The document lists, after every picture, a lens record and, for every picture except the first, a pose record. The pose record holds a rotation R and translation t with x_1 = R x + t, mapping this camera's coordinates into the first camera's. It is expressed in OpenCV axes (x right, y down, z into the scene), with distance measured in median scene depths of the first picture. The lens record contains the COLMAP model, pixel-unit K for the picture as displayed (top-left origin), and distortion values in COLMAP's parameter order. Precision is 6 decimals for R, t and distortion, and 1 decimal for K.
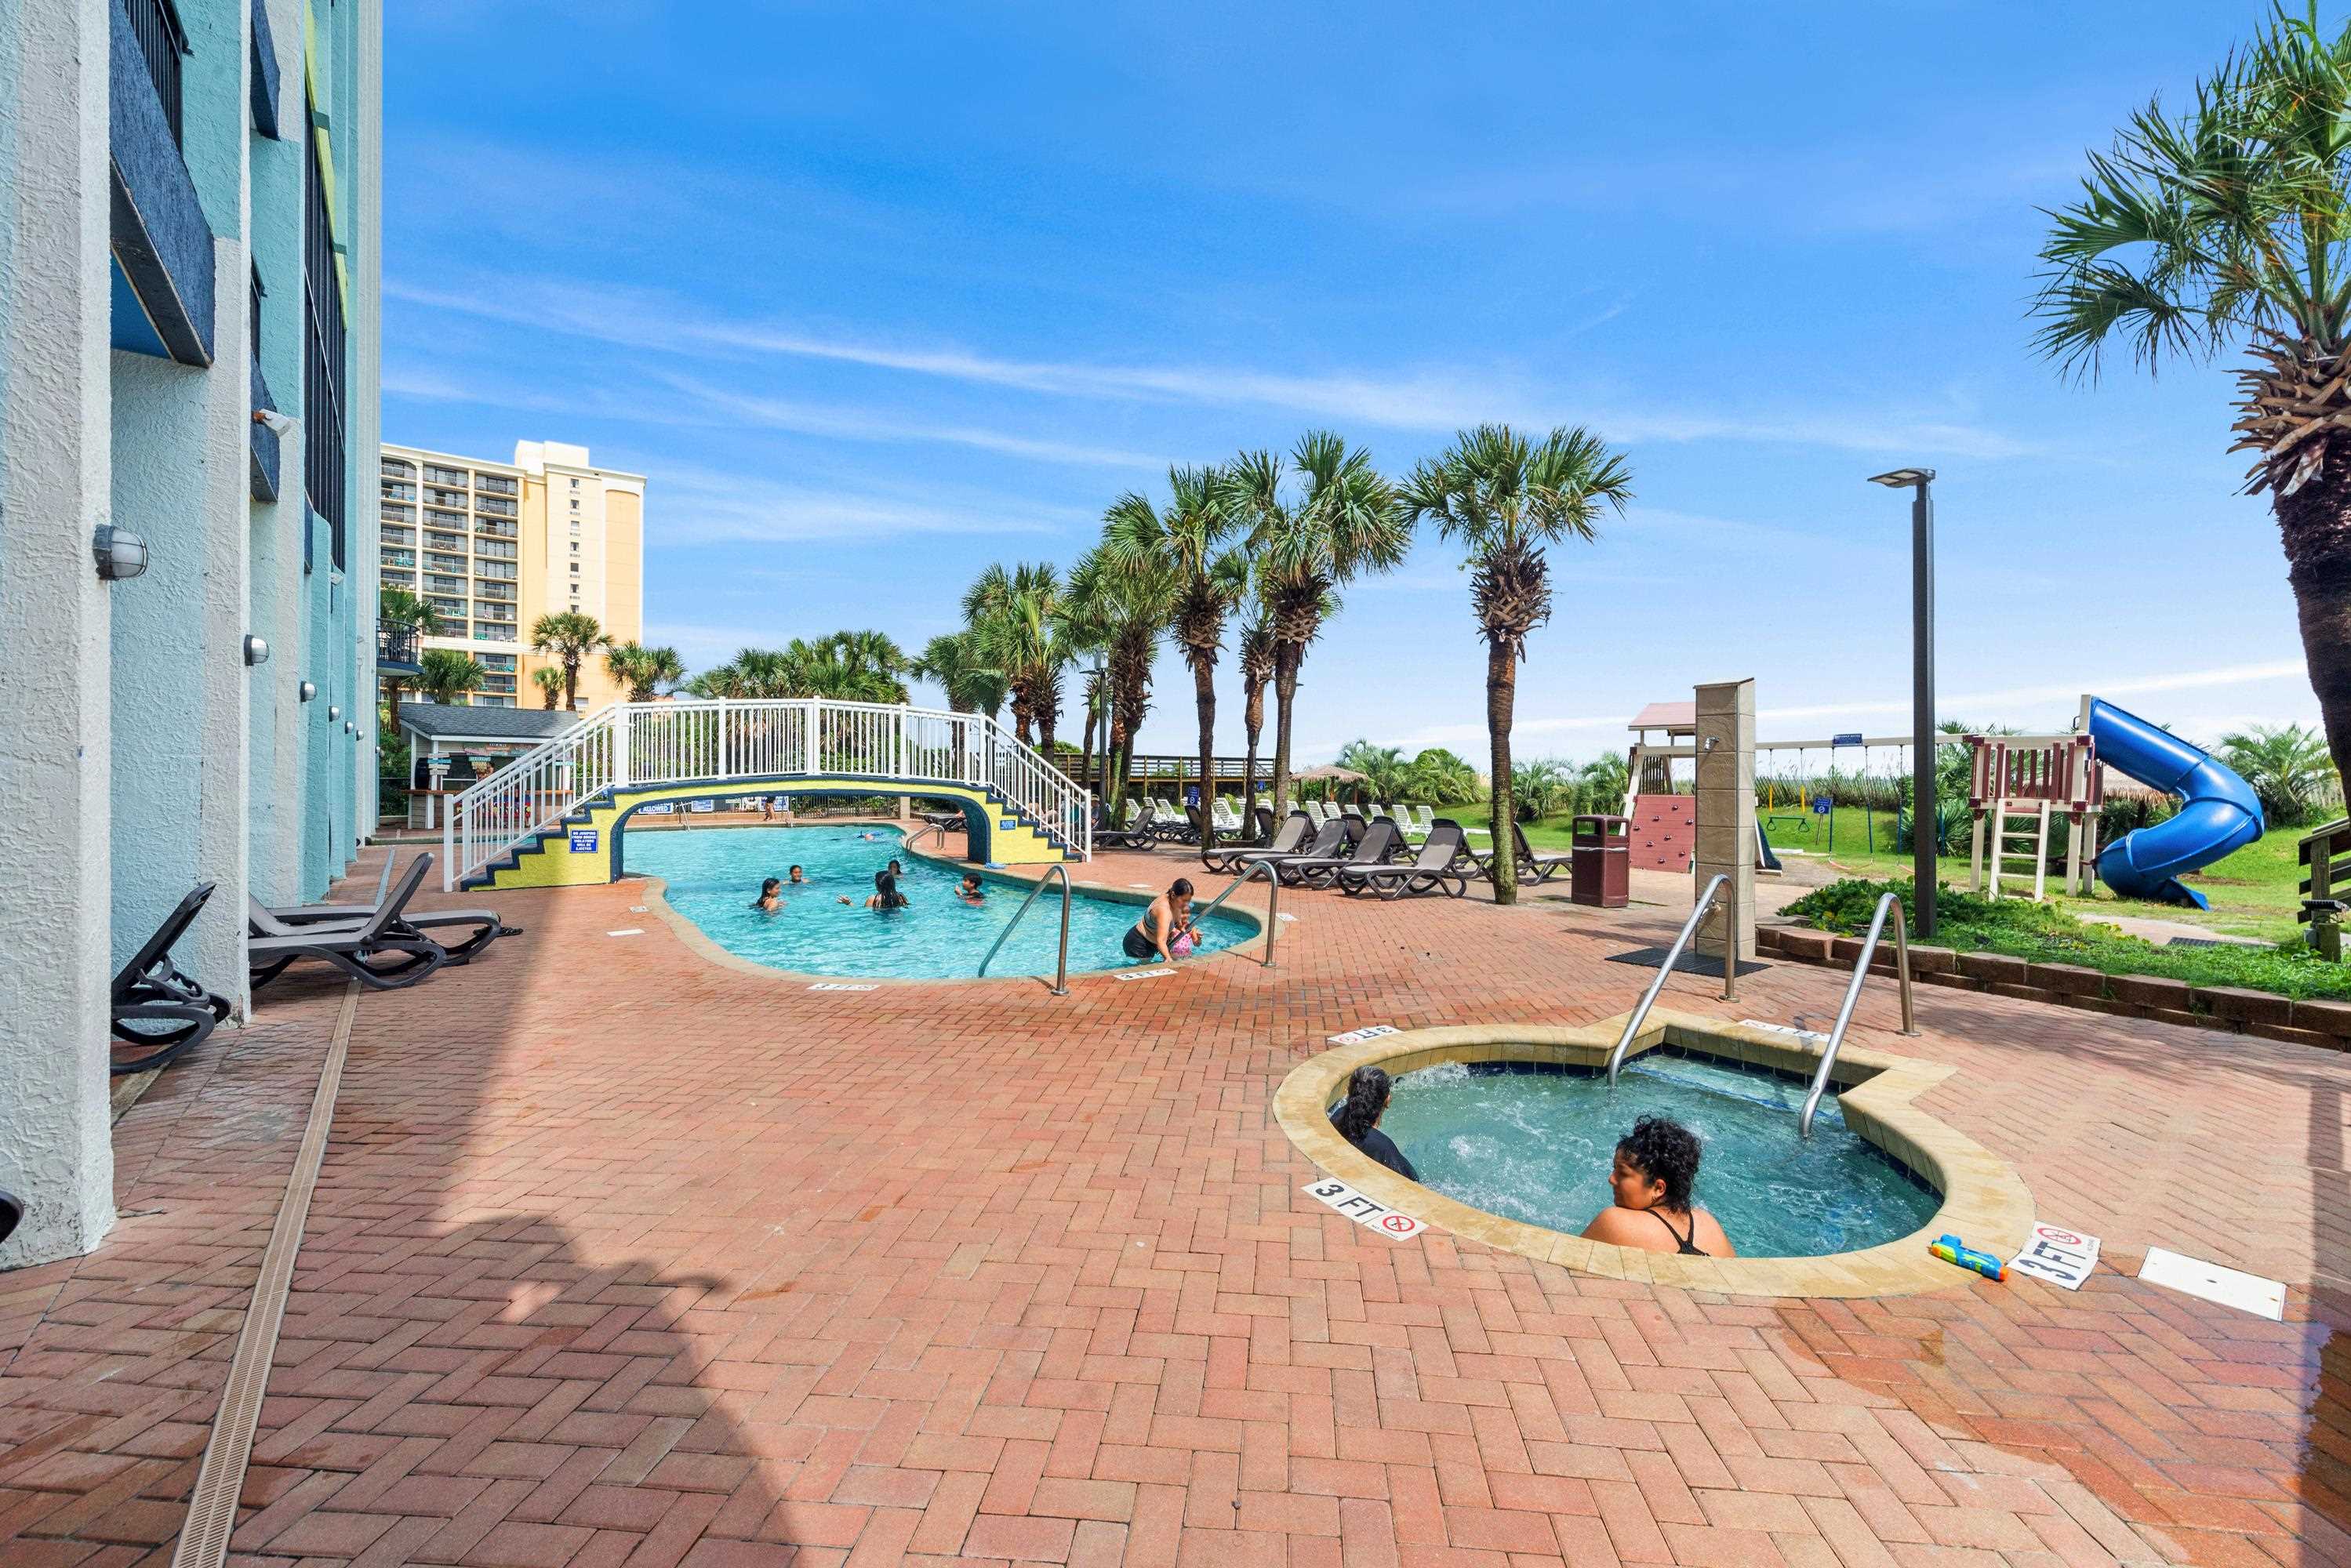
lens RADIAL K [[883.4, 0, 1175.5], [0, 883.4, 784.0], [0, 0, 1]] dist [-0.000256, -0.000141]
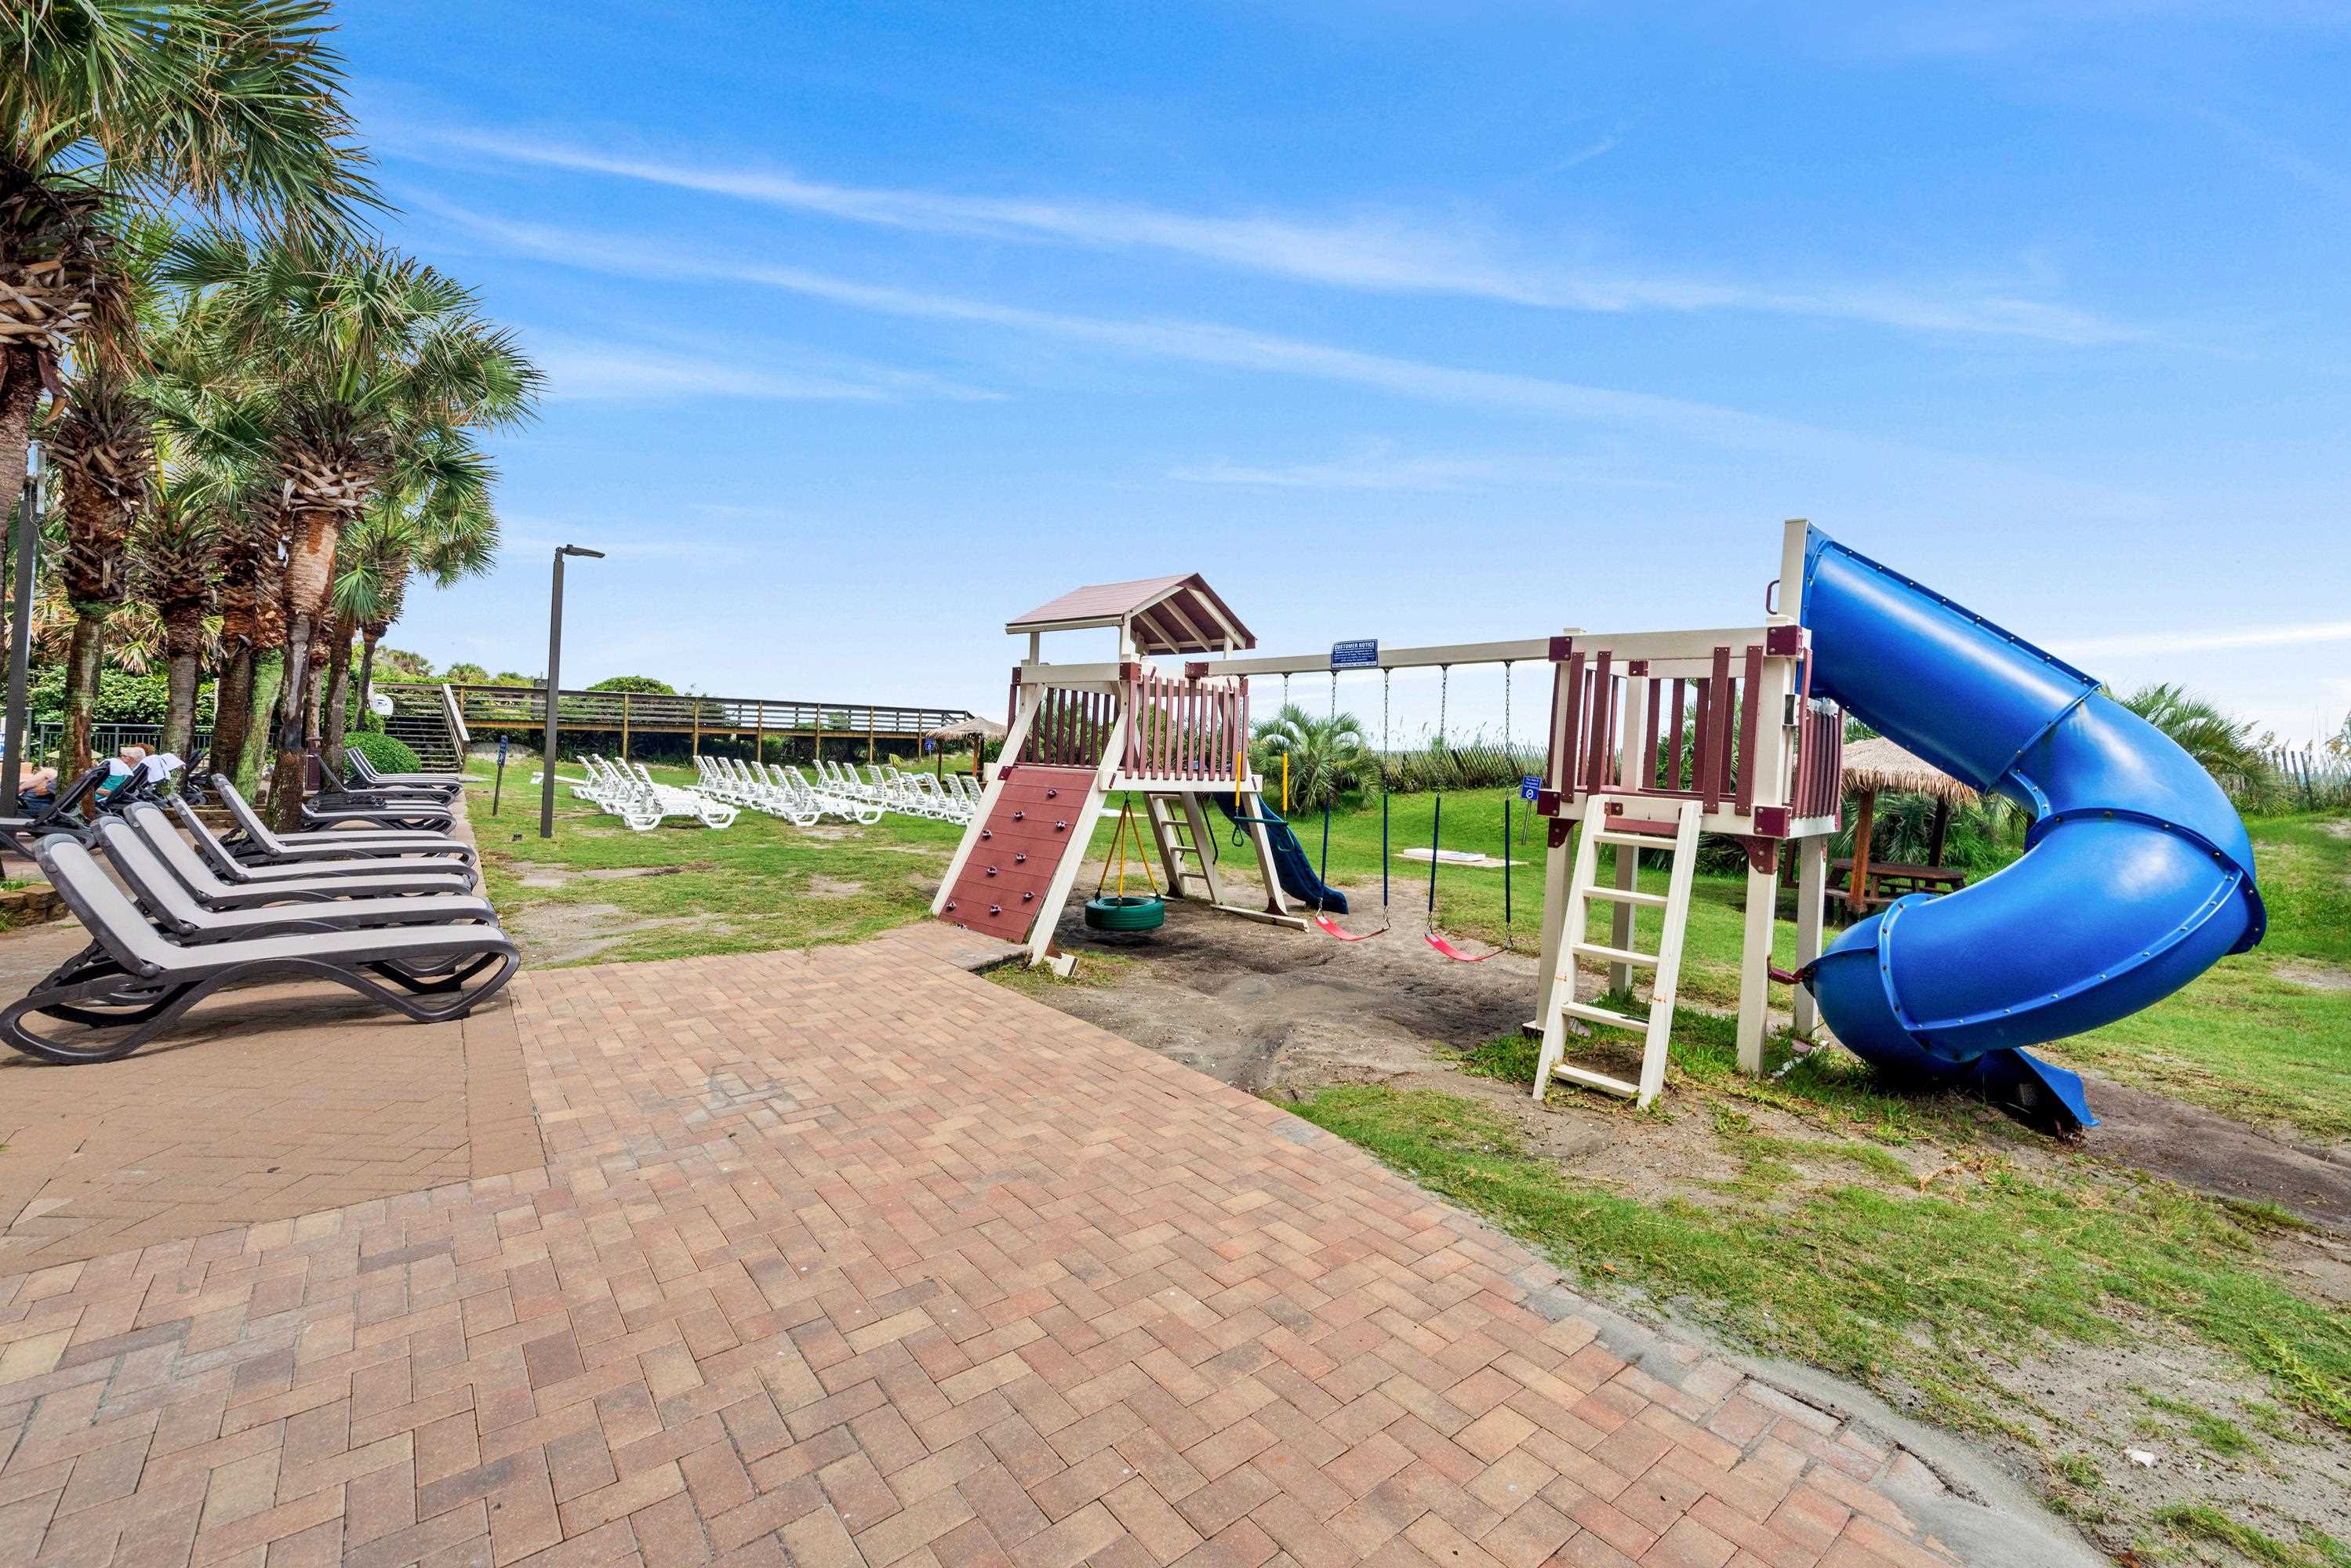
lens RADIAL K [[997.7, 0, 1181.3], [0, 997.7, 717.2], [0, 0, 1]] dist [-0.000230, -0.000080]
pose [[0.999585, 0.028563, -0.003613, 0.138982], [-0.028588, 0.999566, -0.007077, -0.001329], [0.003409, 0.007177, 0.999968, 0.105155]]
